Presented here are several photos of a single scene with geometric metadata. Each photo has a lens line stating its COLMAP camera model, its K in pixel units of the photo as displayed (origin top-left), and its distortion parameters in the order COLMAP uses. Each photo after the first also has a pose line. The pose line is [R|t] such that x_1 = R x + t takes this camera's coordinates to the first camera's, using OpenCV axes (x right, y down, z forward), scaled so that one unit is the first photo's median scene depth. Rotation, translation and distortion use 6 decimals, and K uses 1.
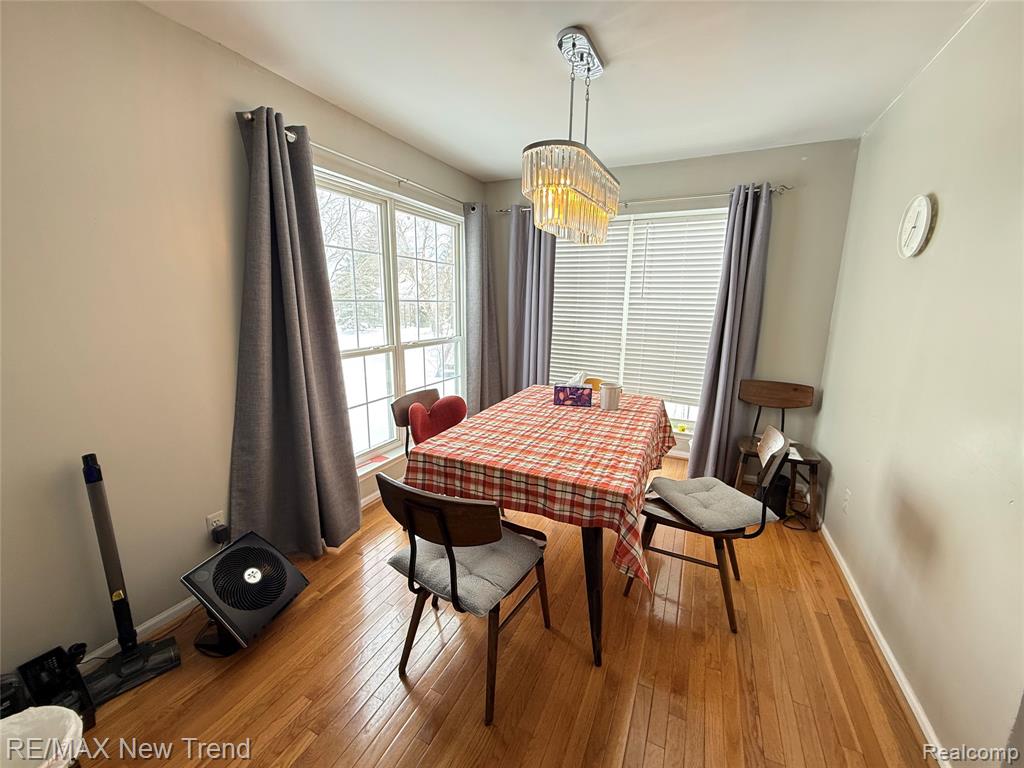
lens RADIAL K [[406.9, 0, 509.1], [0, 406.9, 382.8], [0, 0, 1]] dist [-0.000132, -0.000220]
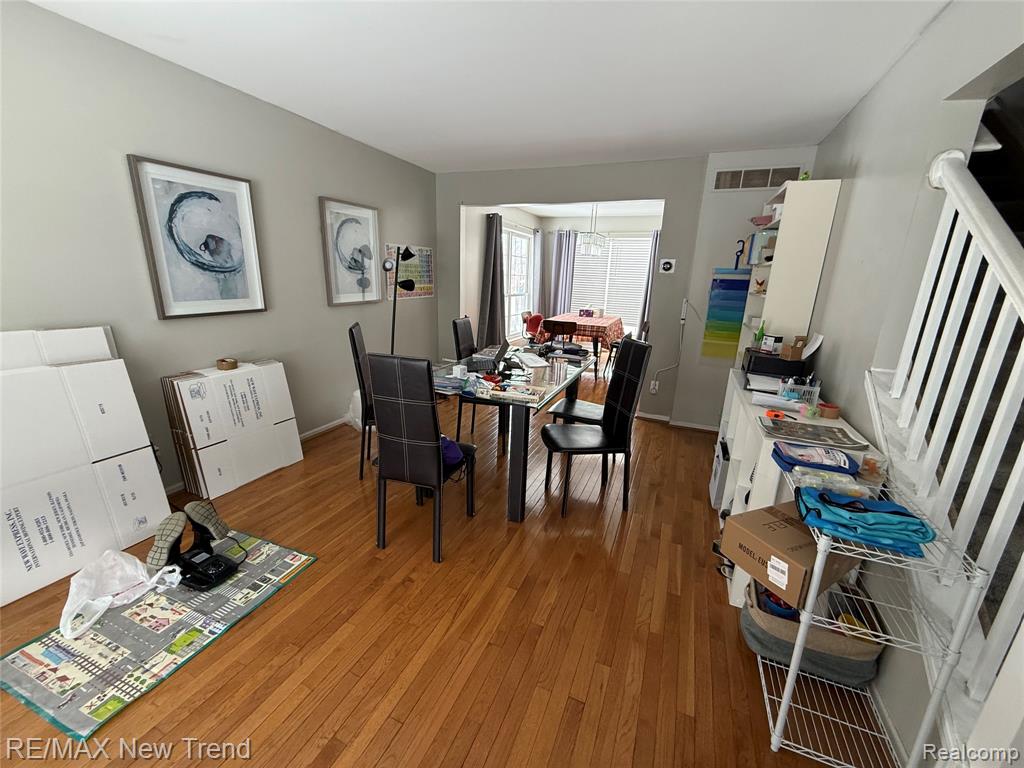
lens RADIAL K [[406.9, 0, 509.1], [0, 406.9, 382.8], [0, 0, 1]] dist [-0.000132, -0.000220]
pose [[0.999035, 0.011771, 0.042322, -0.398288], [-0.014361, 0.998009, 0.061421, 0.291913], [-0.041514, -0.061969, 0.997214, -1.452546]]
